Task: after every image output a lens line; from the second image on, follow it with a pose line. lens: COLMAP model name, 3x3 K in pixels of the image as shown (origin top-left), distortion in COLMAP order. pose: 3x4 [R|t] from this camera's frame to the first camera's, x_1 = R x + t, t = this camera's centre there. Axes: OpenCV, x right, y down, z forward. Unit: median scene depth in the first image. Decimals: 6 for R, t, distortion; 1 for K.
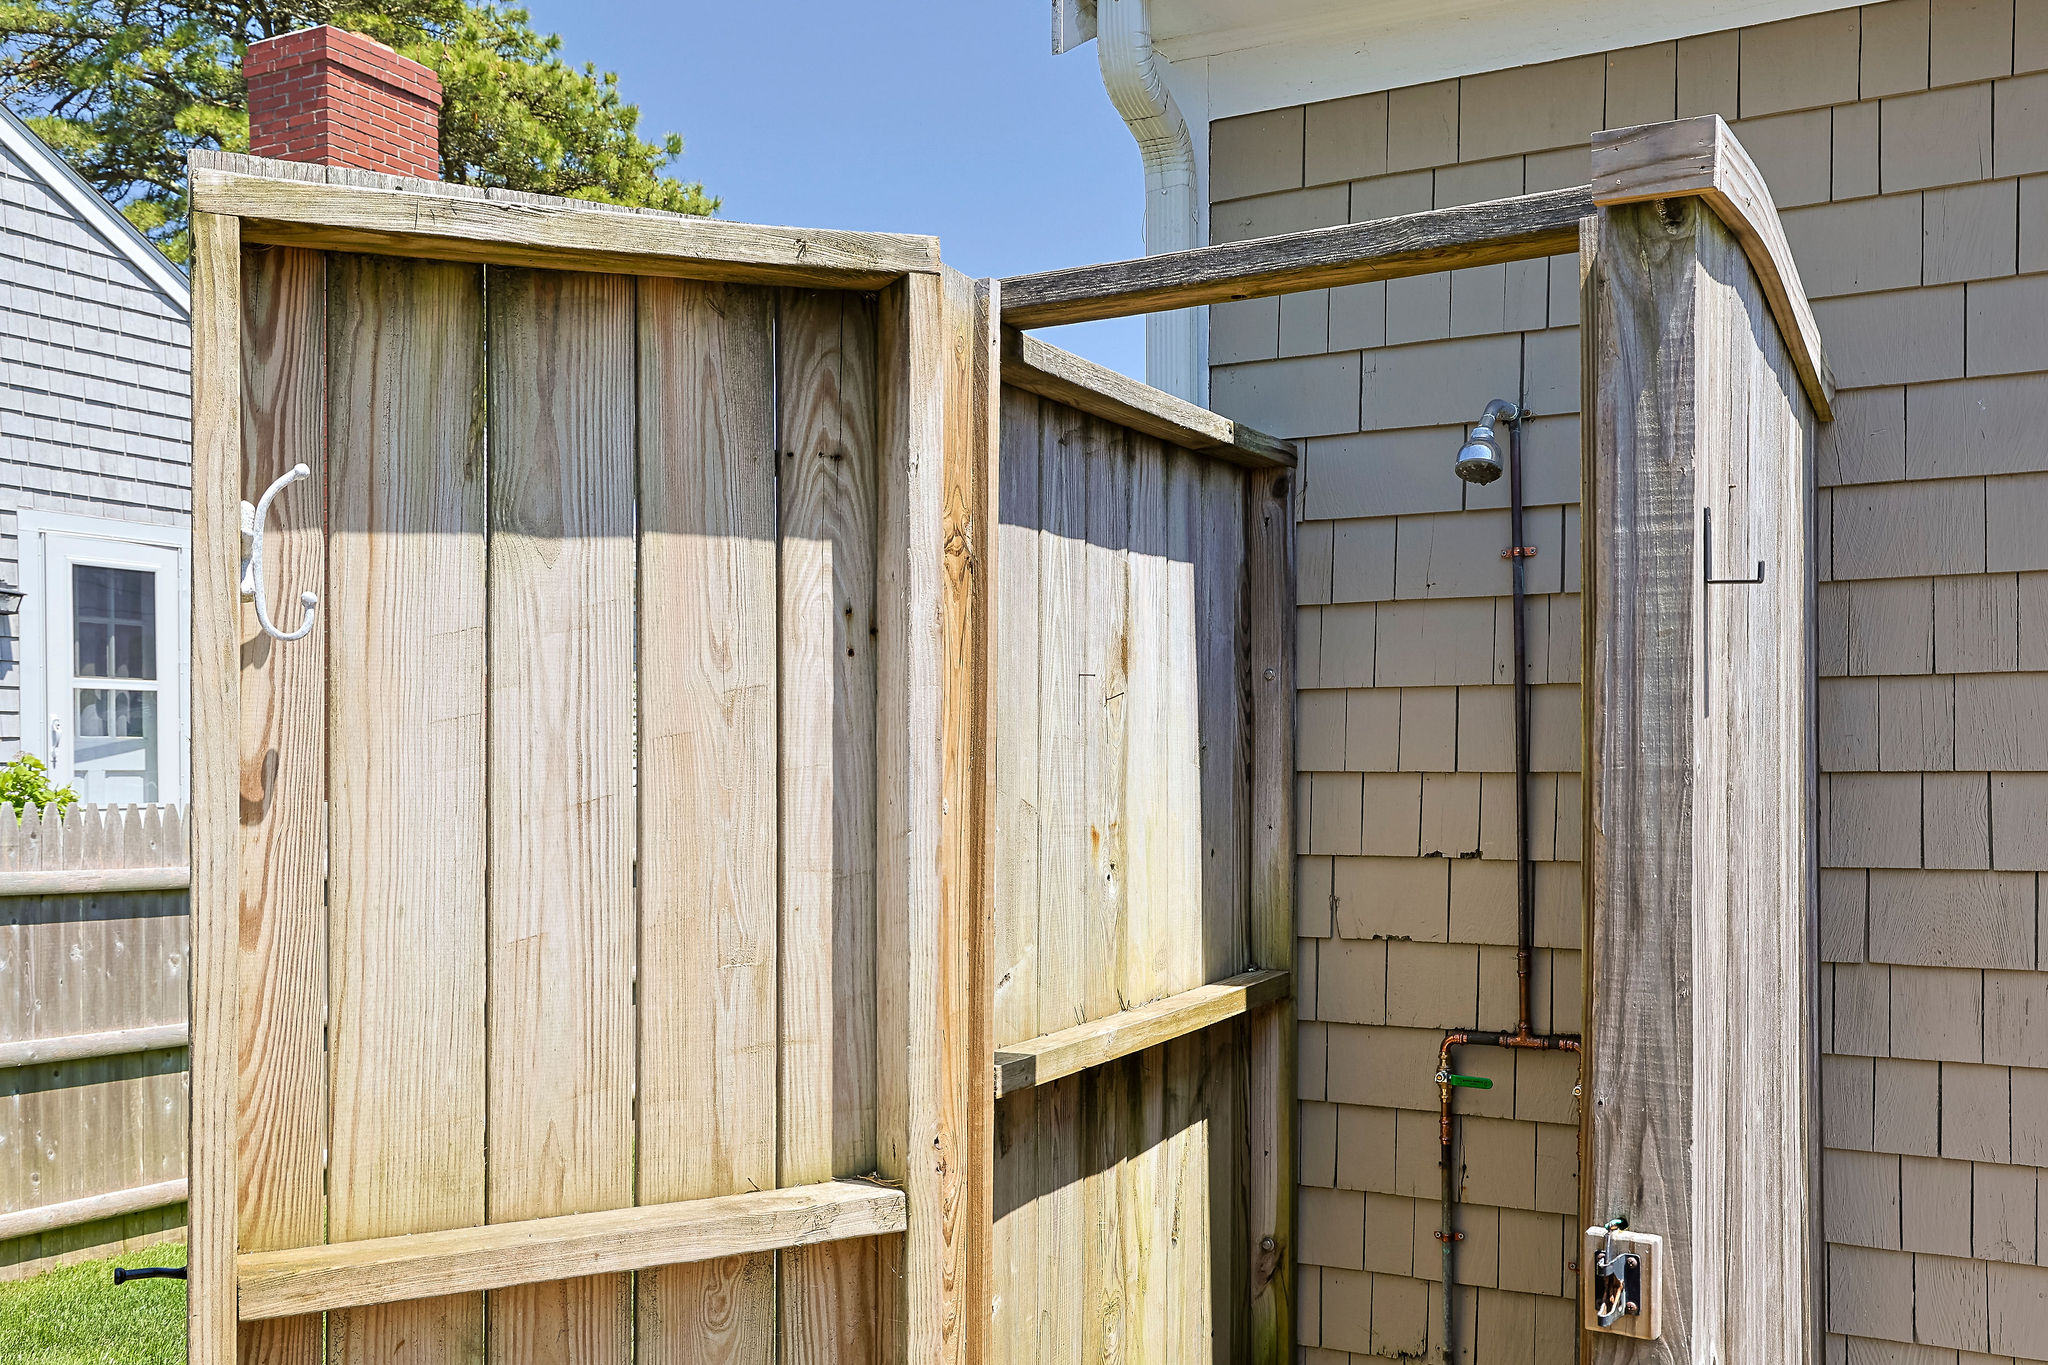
lens RADIAL K [[1914.4, 0, 1026.4], [0, 1914.4, 776.1], [0, 0, 1]] dist [0.013672, 0.009101]
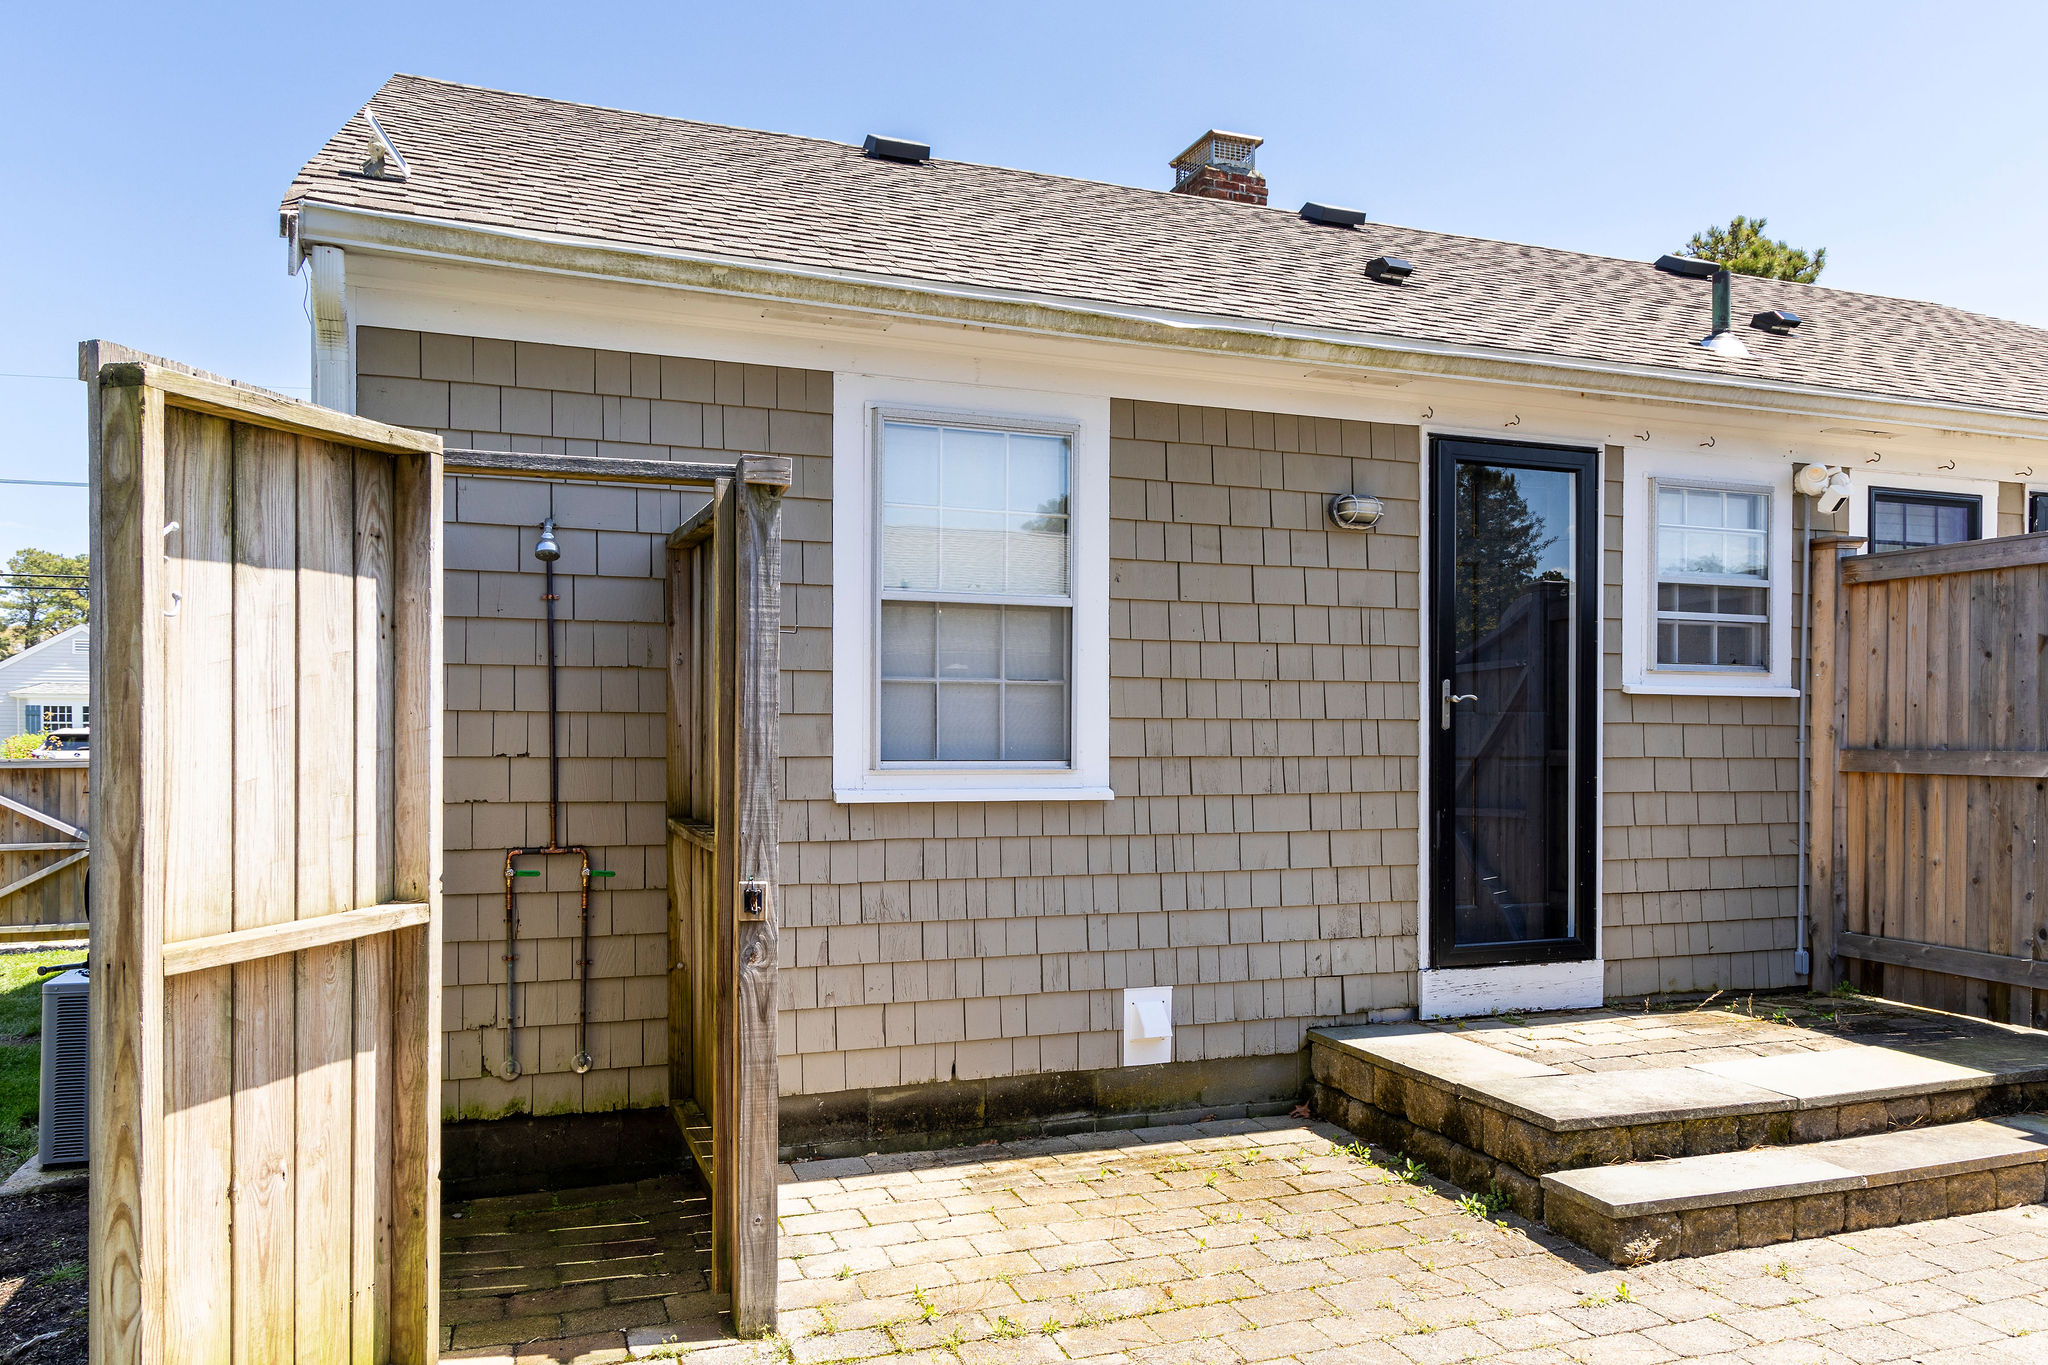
lens RADIAL K [[1439.6, 0, 1031.2], [0, 1439.6, 745.9], [0, 0, 1]] dist [0.002841, 0.002118]
pose [[0.661835, 0.002264, 0.749646, -0.782302], [-0.004742, 0.999988, 0.001167, 0.044139], [-0.749635, -0.004328, 0.661837, -0.493351]]
